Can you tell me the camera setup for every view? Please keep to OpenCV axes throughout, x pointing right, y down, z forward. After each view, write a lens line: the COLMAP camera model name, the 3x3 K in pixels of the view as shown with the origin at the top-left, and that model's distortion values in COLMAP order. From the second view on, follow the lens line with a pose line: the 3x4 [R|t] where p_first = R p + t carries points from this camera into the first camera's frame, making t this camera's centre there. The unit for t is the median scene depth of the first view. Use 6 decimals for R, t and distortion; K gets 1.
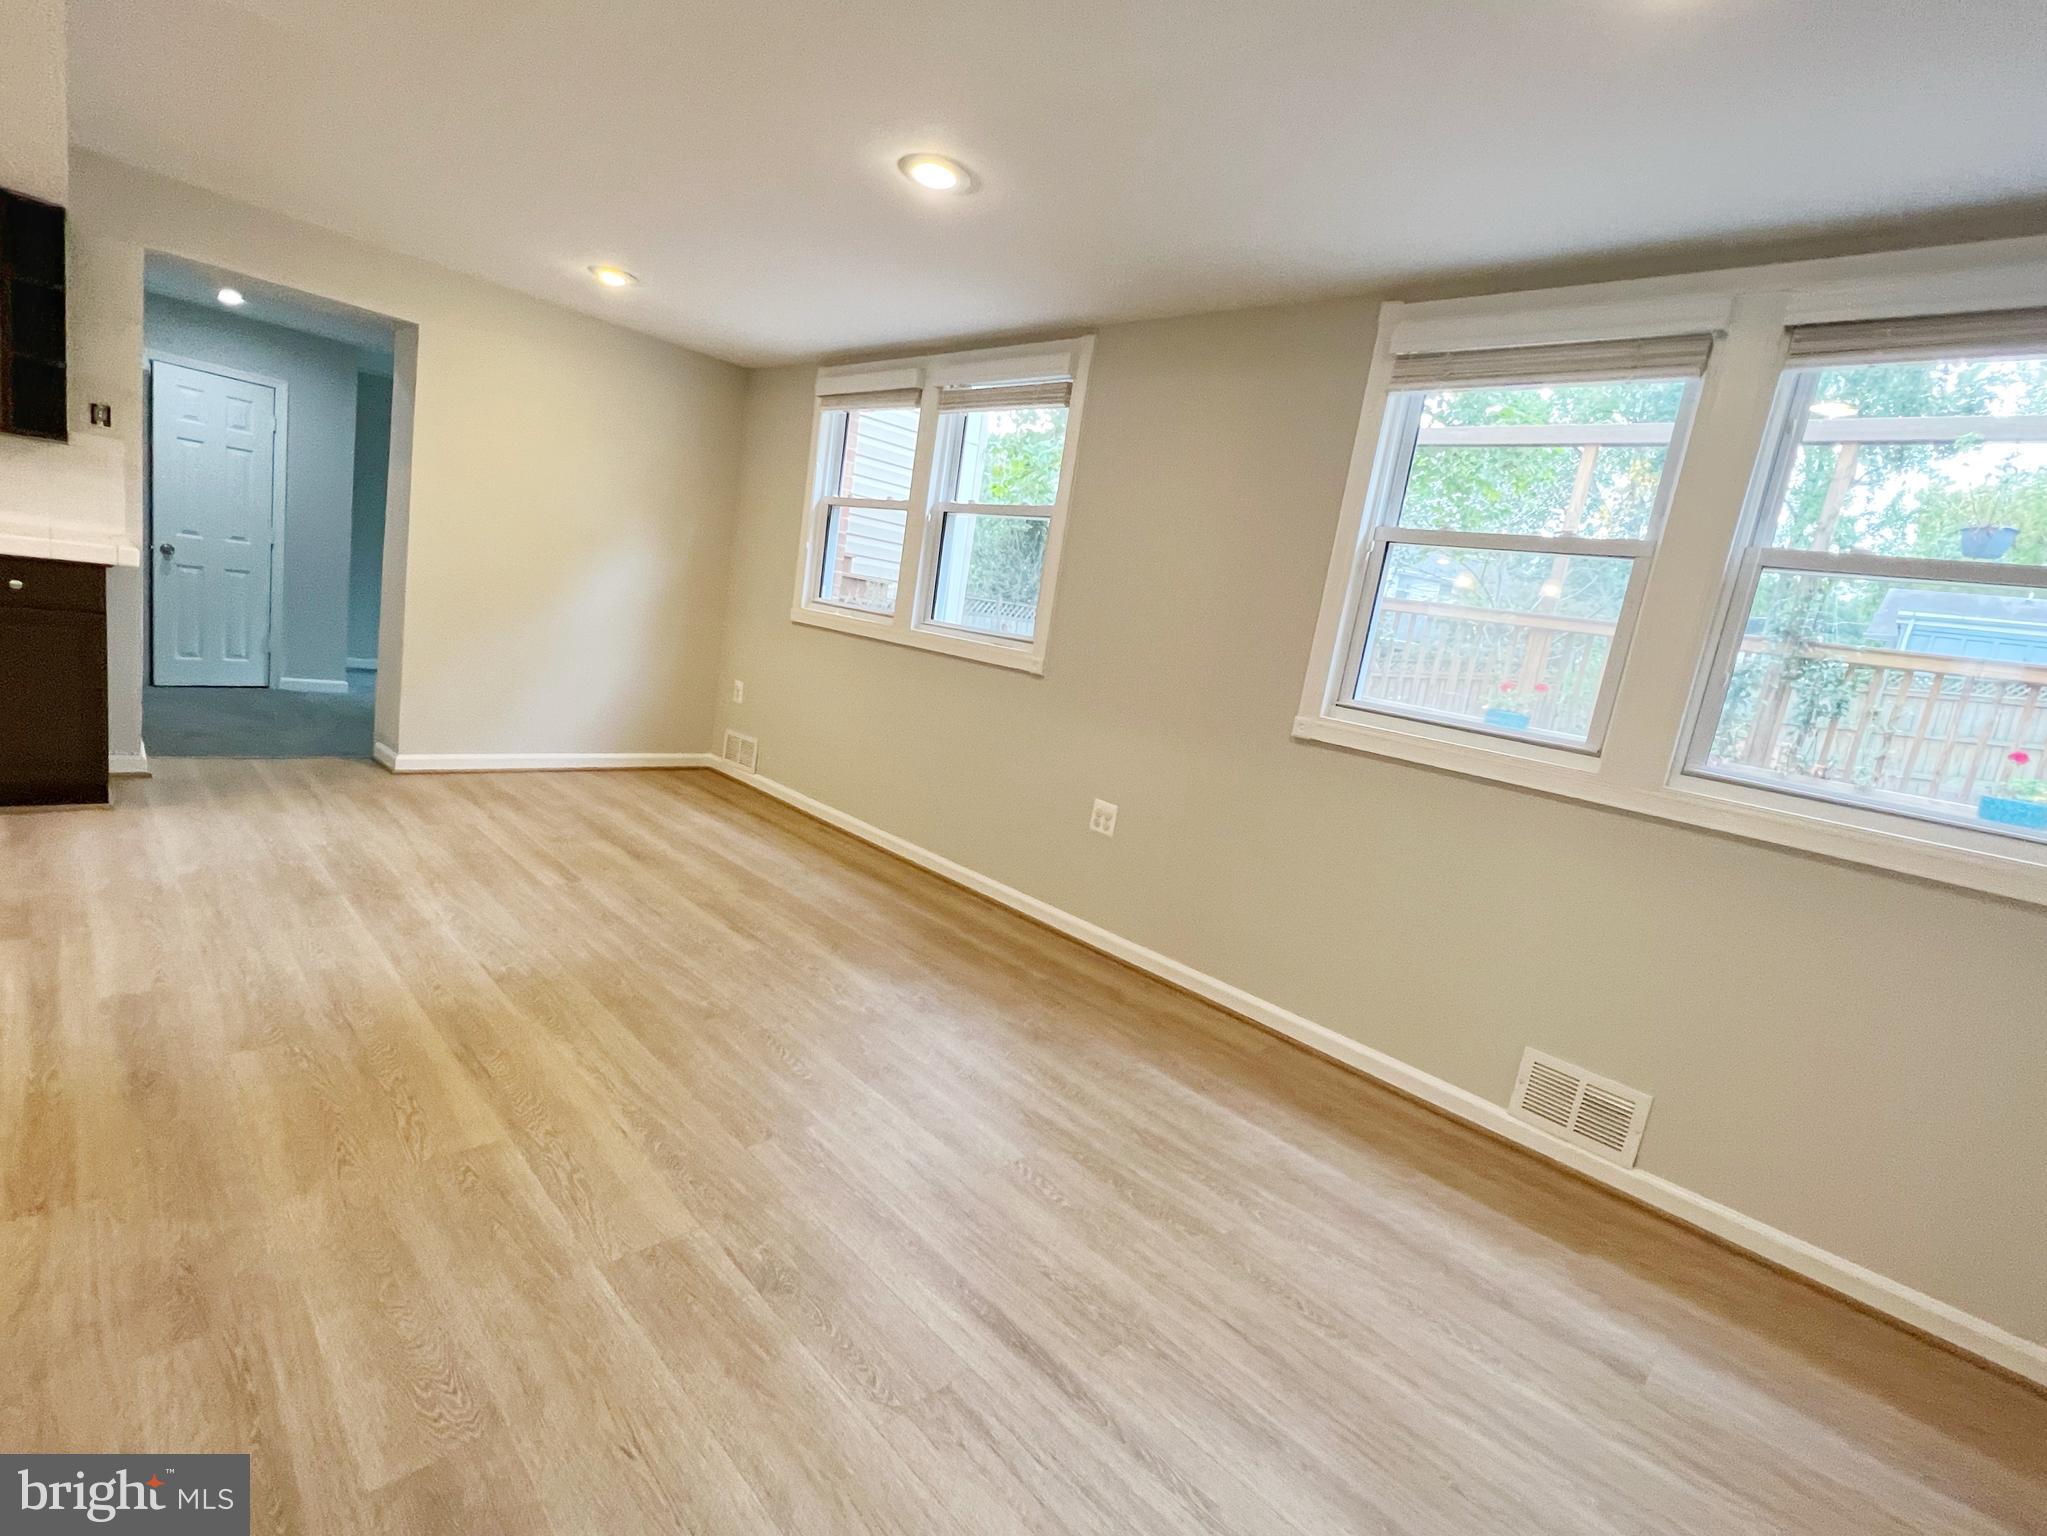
lens RADIAL K [[945.4, 0, 1031.7], [0, 945.4, 775.9], [0, 0, 1]] dist [-0.004149, 0.001546]
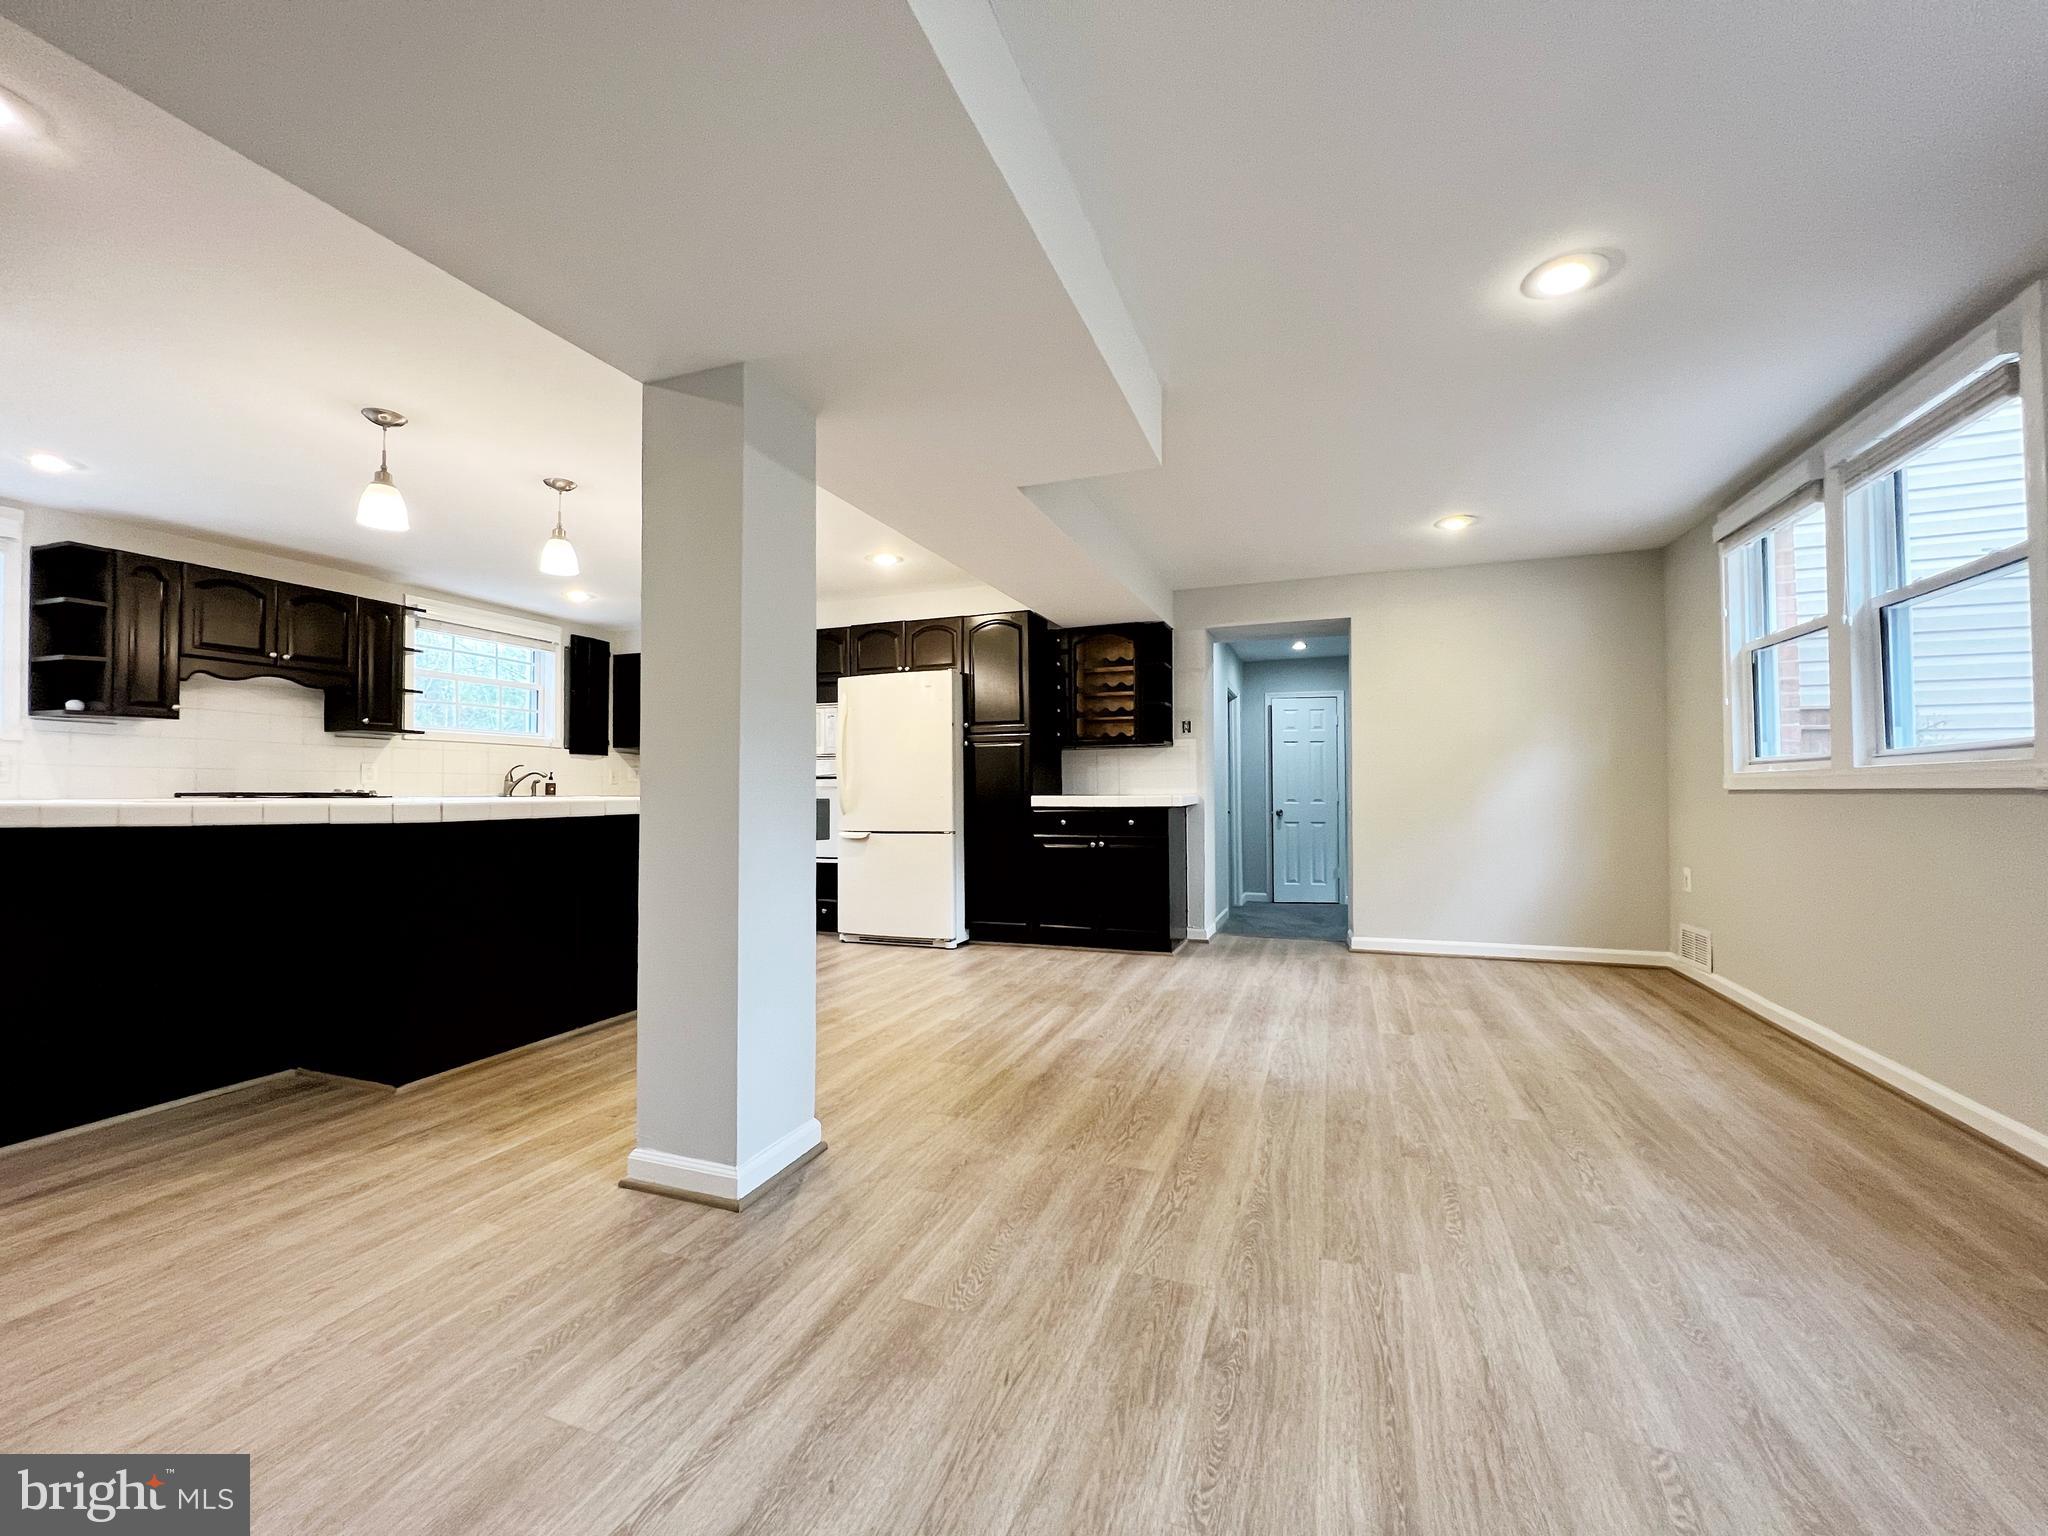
lens RADIAL K [[822.5, 0, 1021.7], [0, 822.5, 771.0], [0, 0, 1]] dist [0.001093, -0.000643]
pose [[0.395604, -0.177743, -0.901058, 0.294682], [-0.090807, 0.968717, -0.230958, 0.088576], [0.913921, 0.173190, 0.367088, 0.216546]]
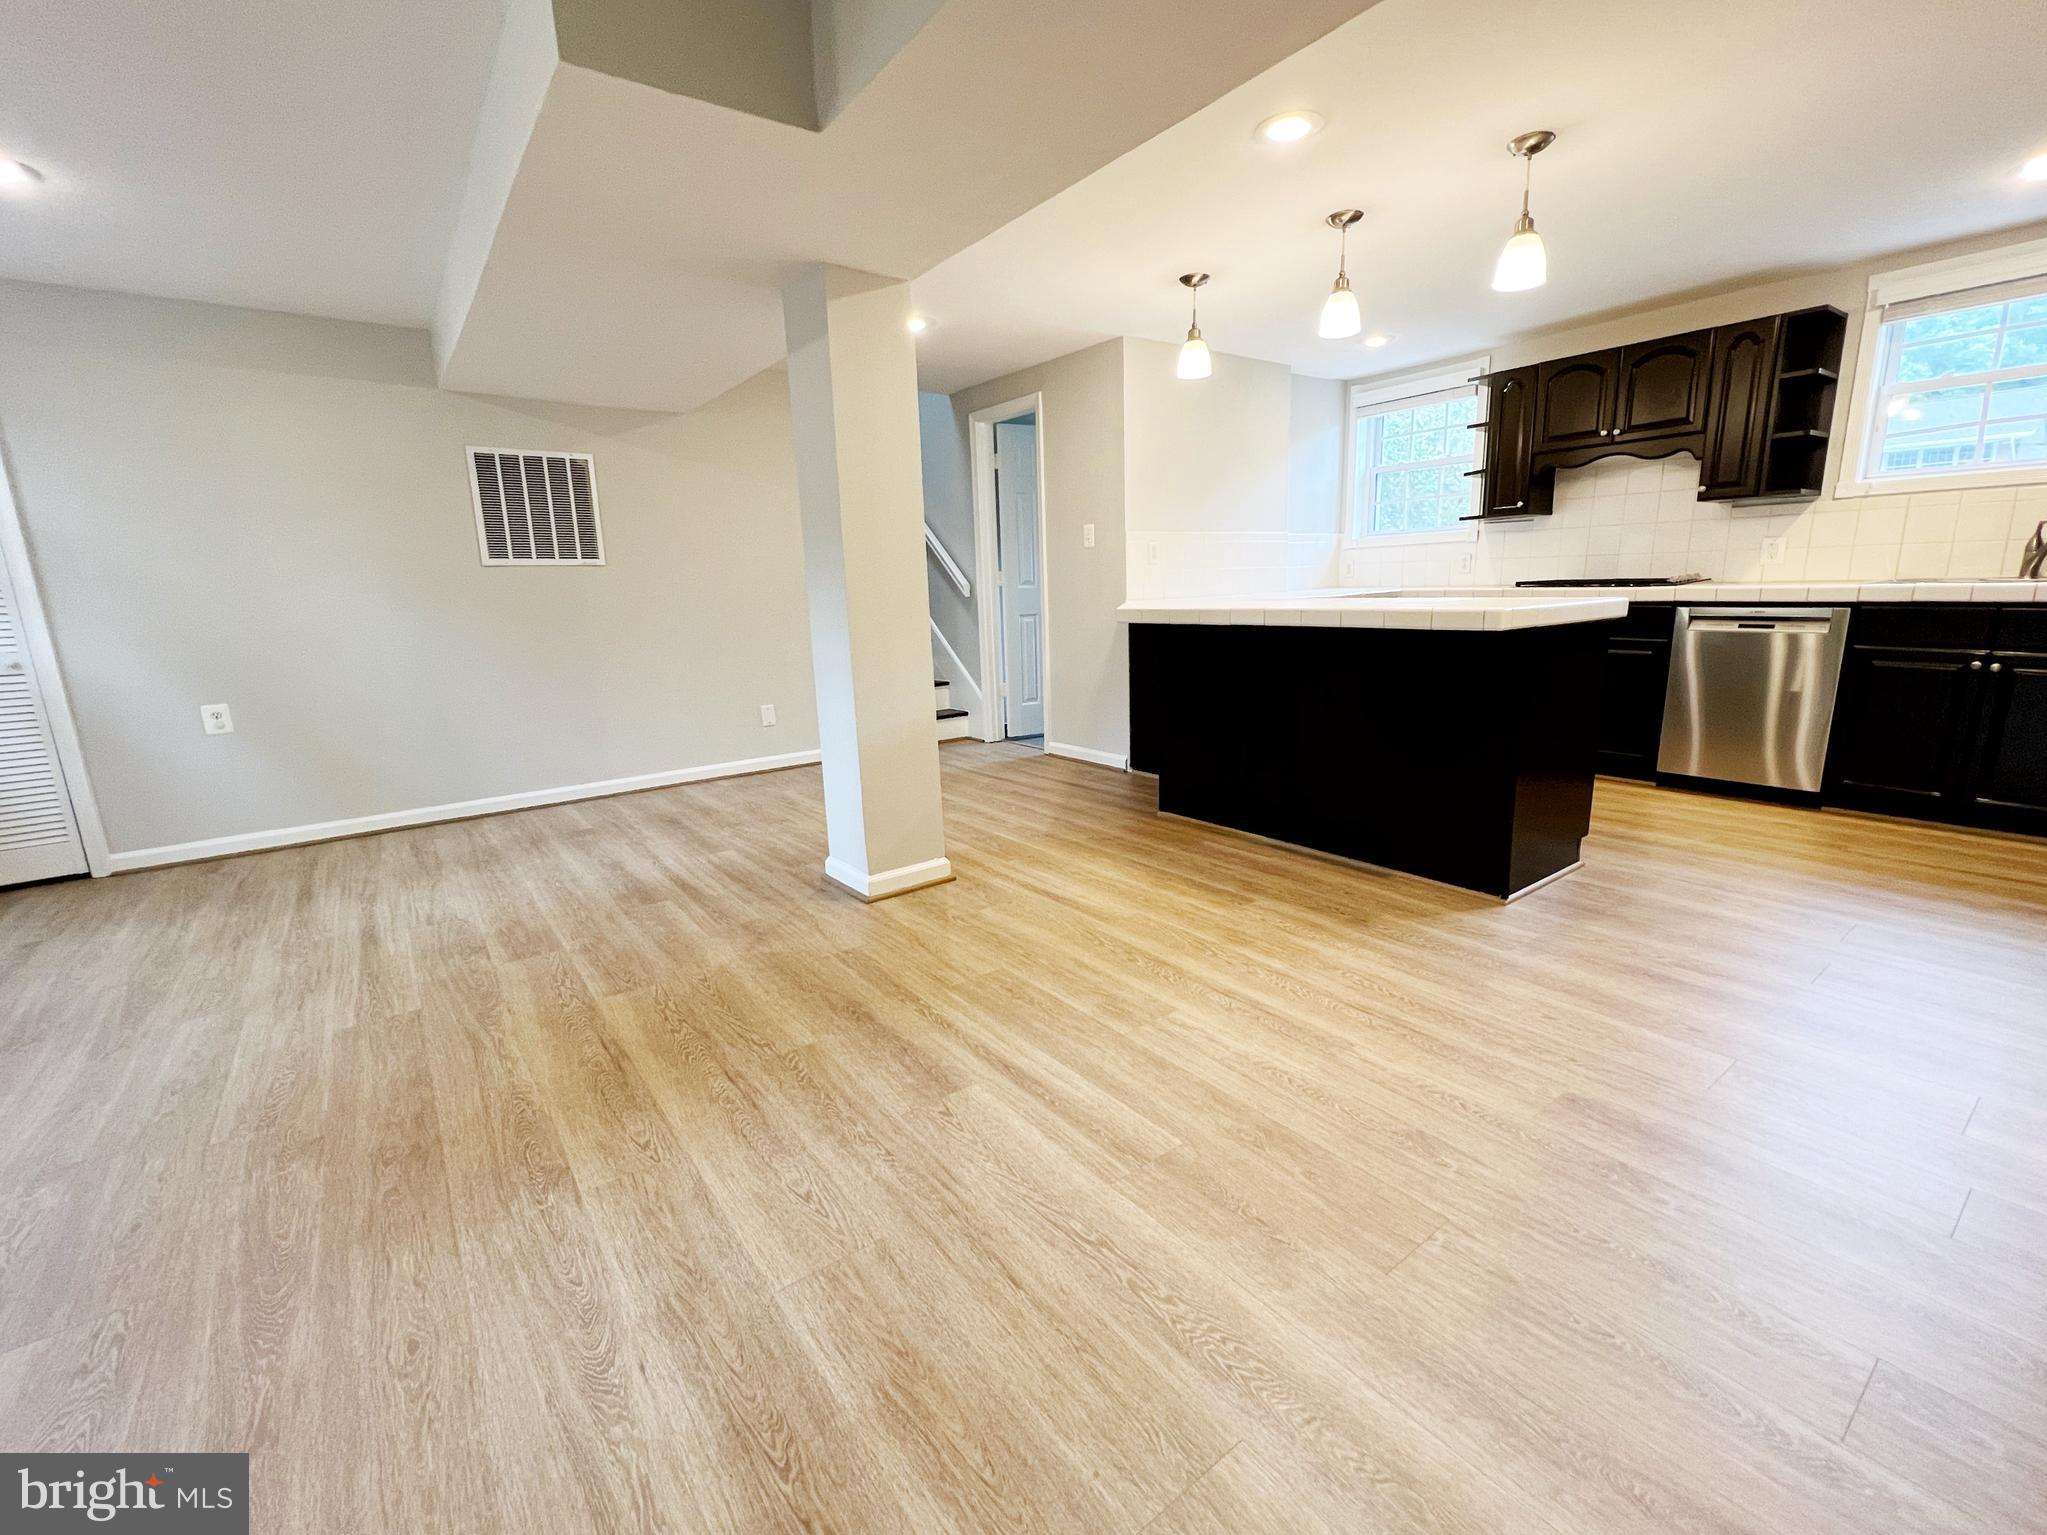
lens RADIAL K [[875.5, 0, 1030.1], [0, 875.5, 770.3], [0, 0, 1]] dist [-0.000067, 0.000884]
pose [[-0.981560, -0.151425, 0.116662, -0.813910], [-0.094312, 0.914486, 0.393471, -0.297912], [-0.166267, 0.375213, -0.911905, 1.239888]]
